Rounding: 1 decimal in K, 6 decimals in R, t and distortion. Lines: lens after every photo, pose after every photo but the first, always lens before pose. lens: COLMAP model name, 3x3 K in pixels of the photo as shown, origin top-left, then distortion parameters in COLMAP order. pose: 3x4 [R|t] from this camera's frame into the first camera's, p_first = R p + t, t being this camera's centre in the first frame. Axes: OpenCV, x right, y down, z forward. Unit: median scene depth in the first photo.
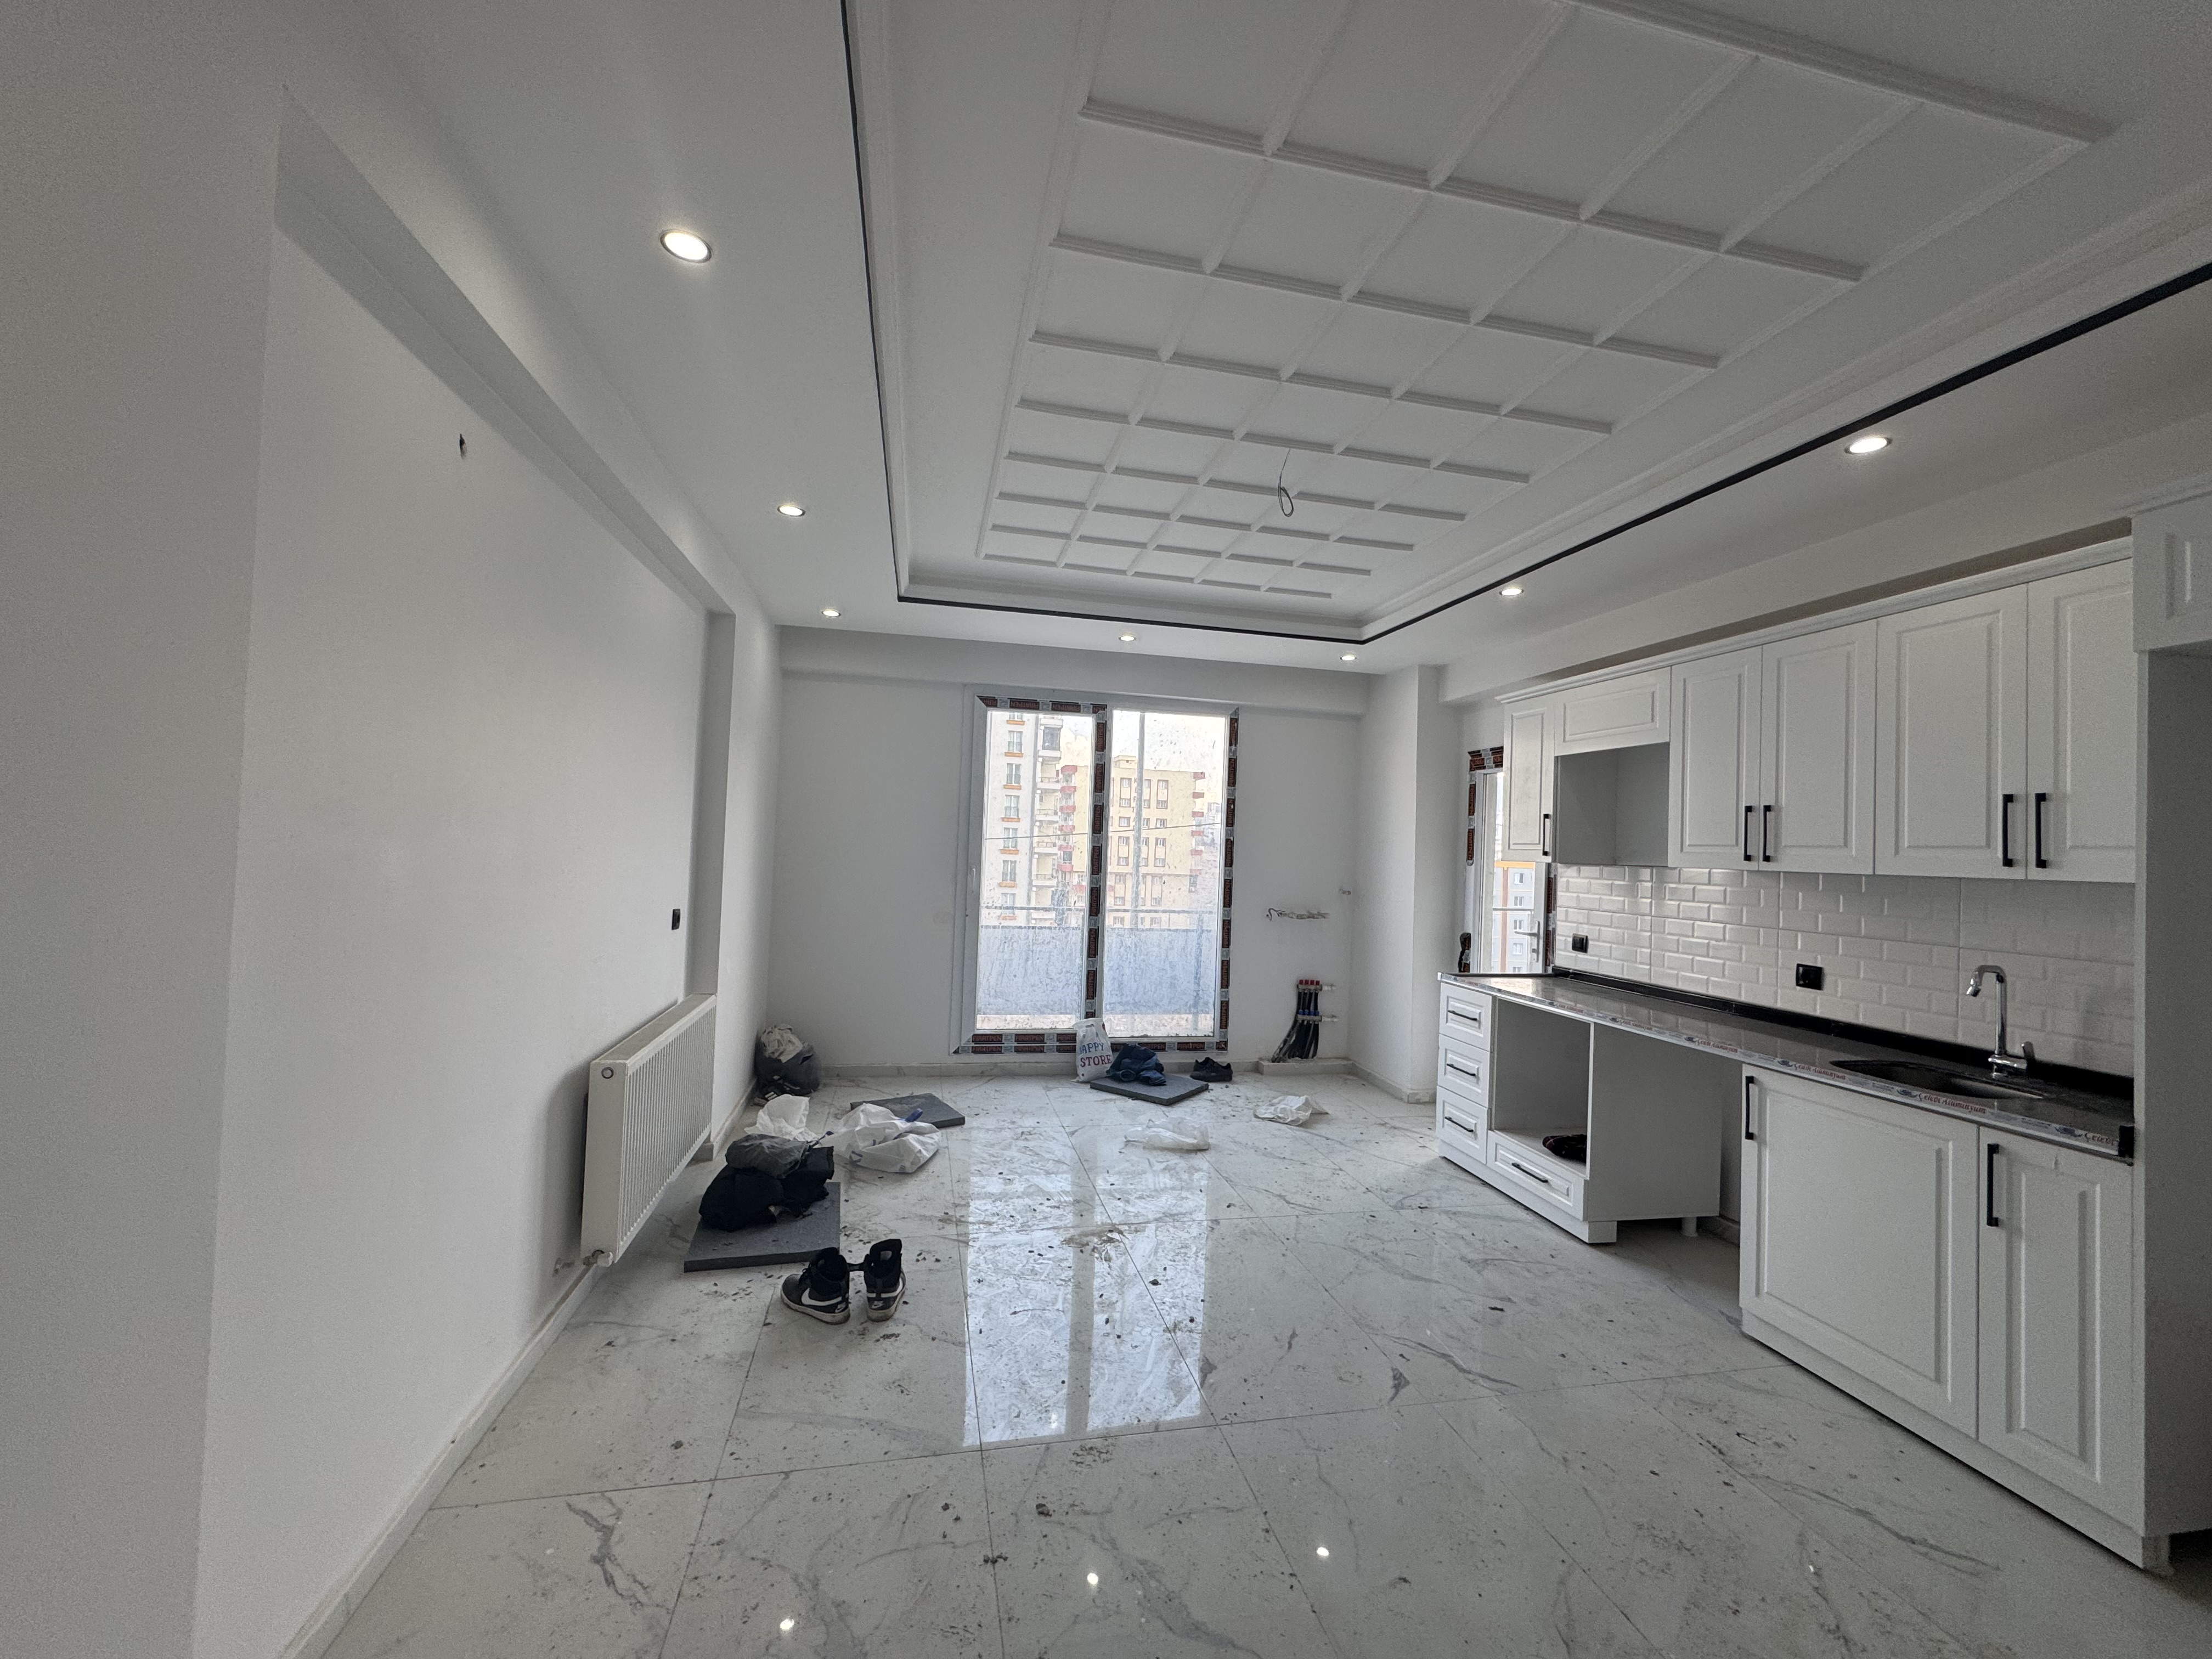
lens RADIAL K [[881.3, 0, 1103.8], [0, 881.3, 826.8], [0, 0, 1]] dist [-0.002477, 0.000346]
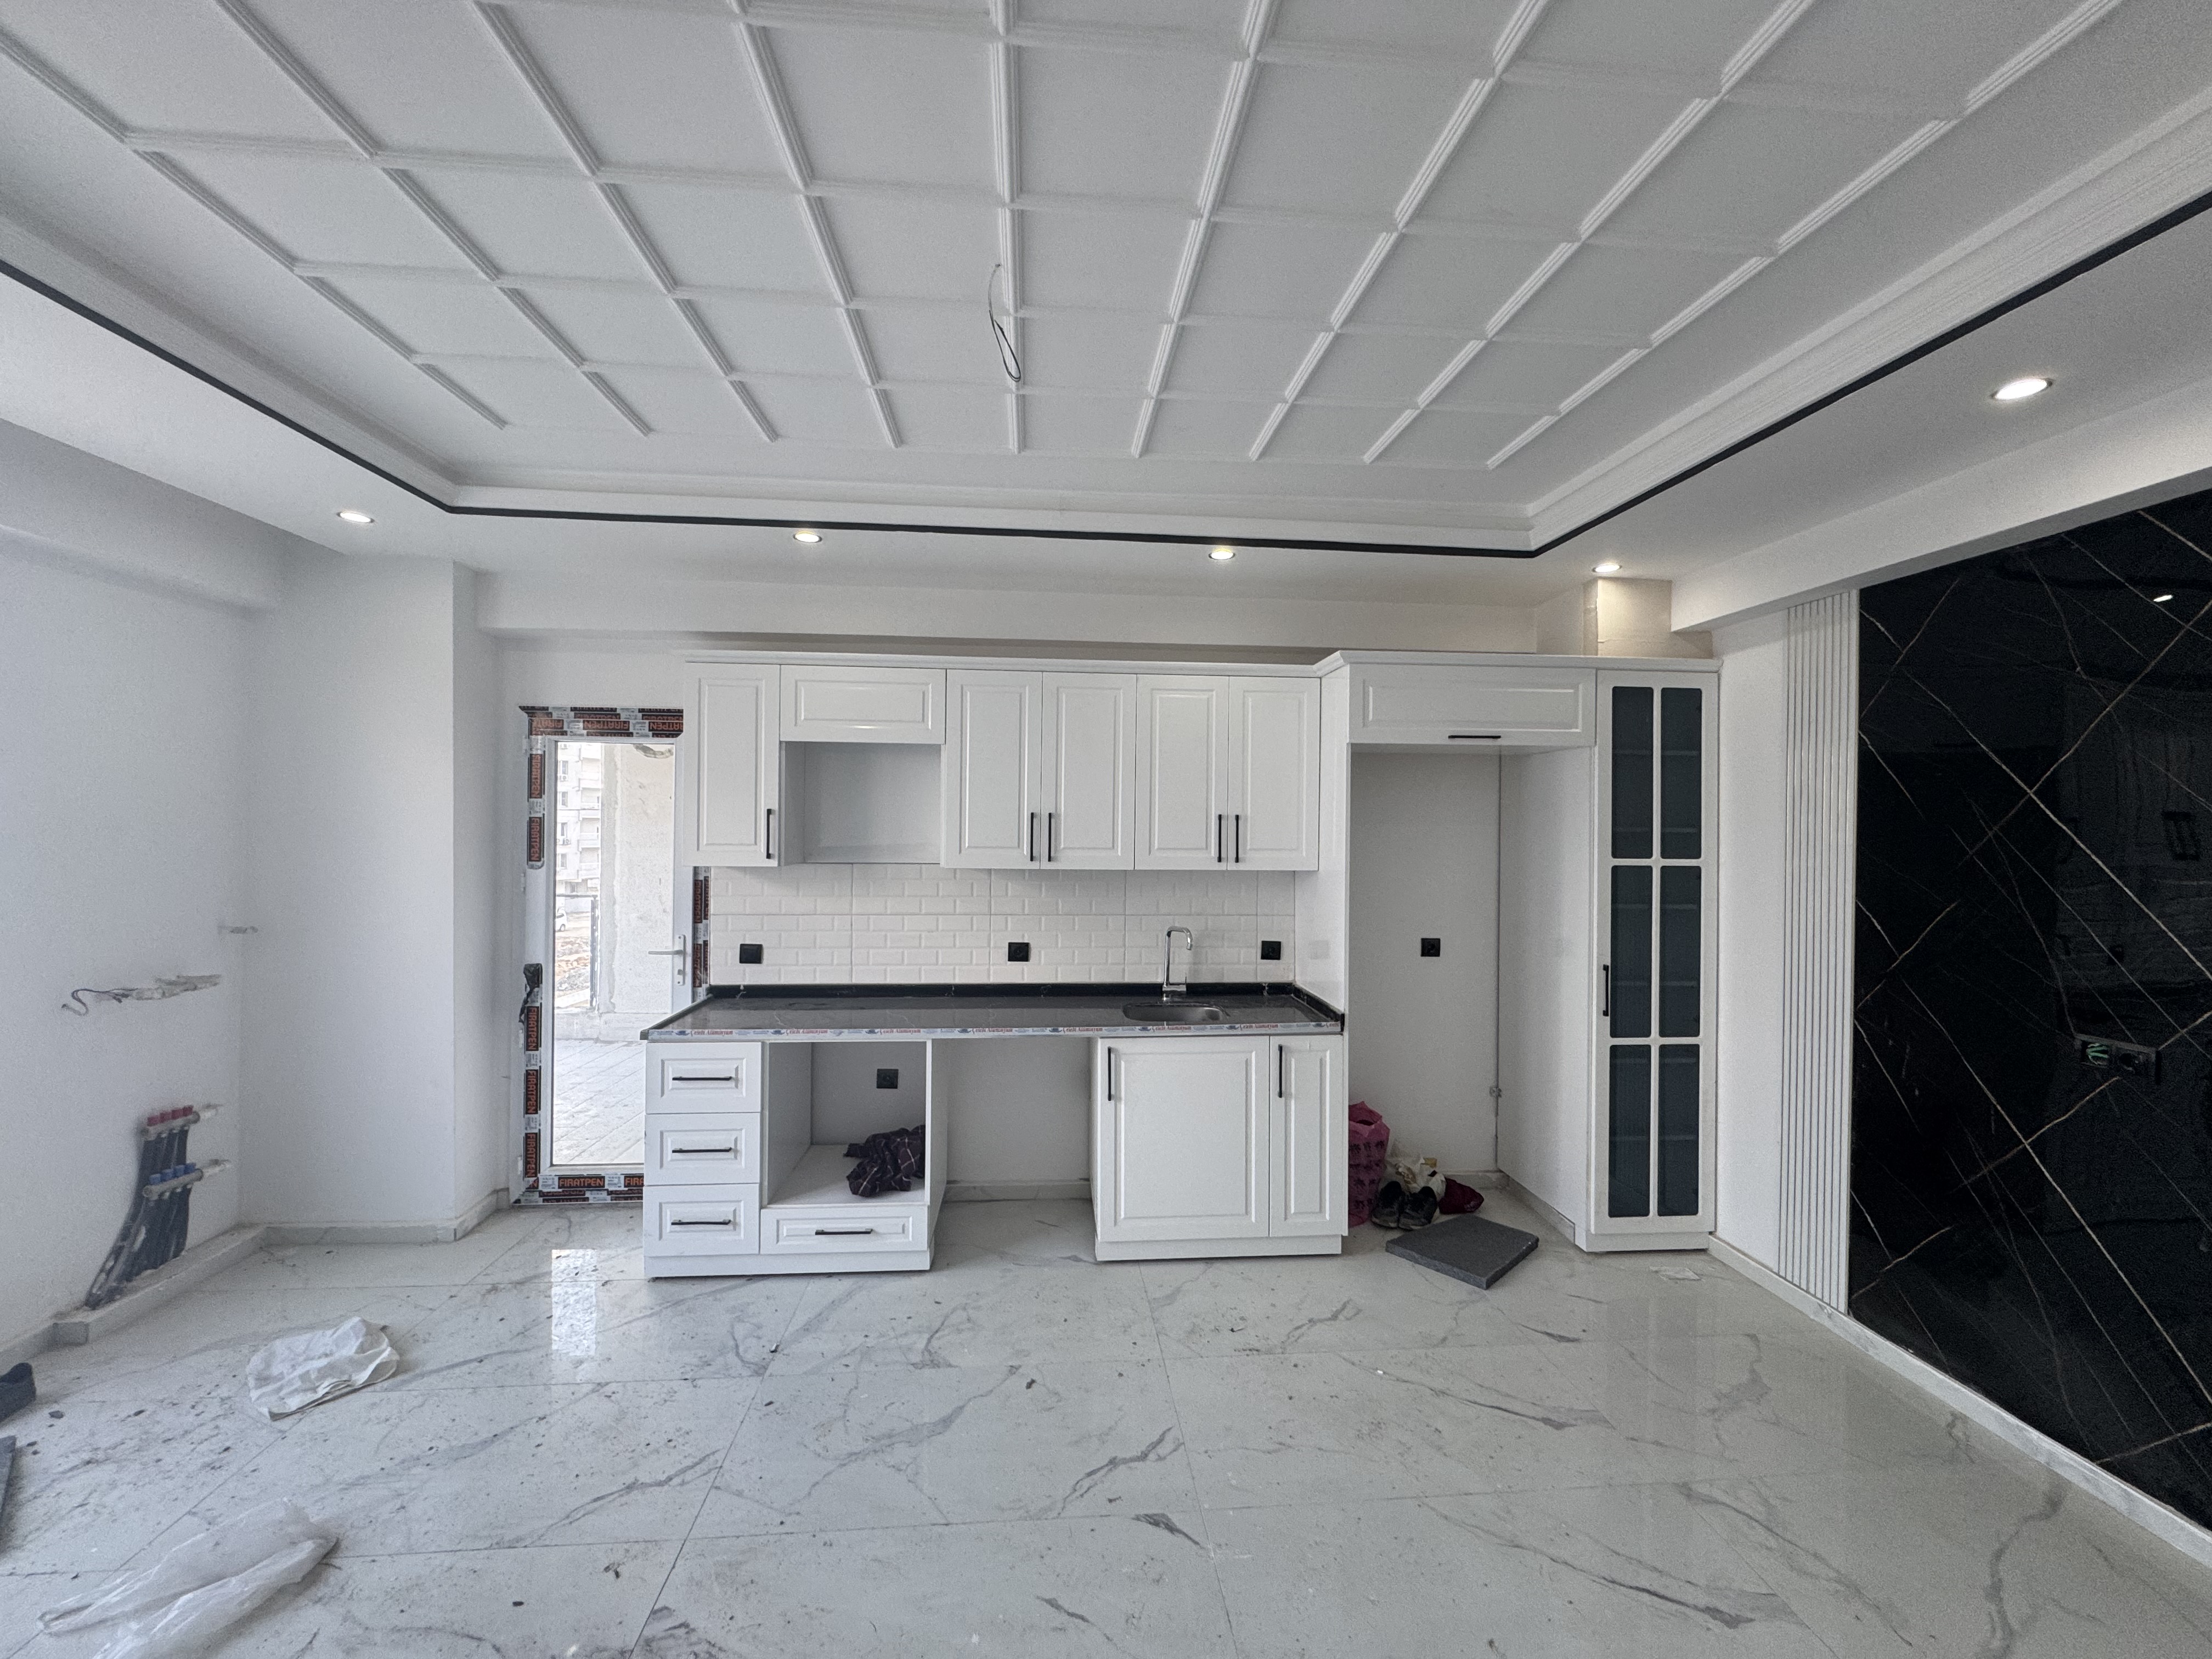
lens RADIAL K [[881.3, 0, 1103.3], [0, 881.3, 826.6], [0, 0, 1]] dist [-0.002477, 0.000346]
pose [[0.124682, -0.036318, 0.991532, -0.306390], [-0.029741, 0.998744, 0.040322, -0.043221], [-0.991751, -0.034517, 0.123445, 0.617853]]
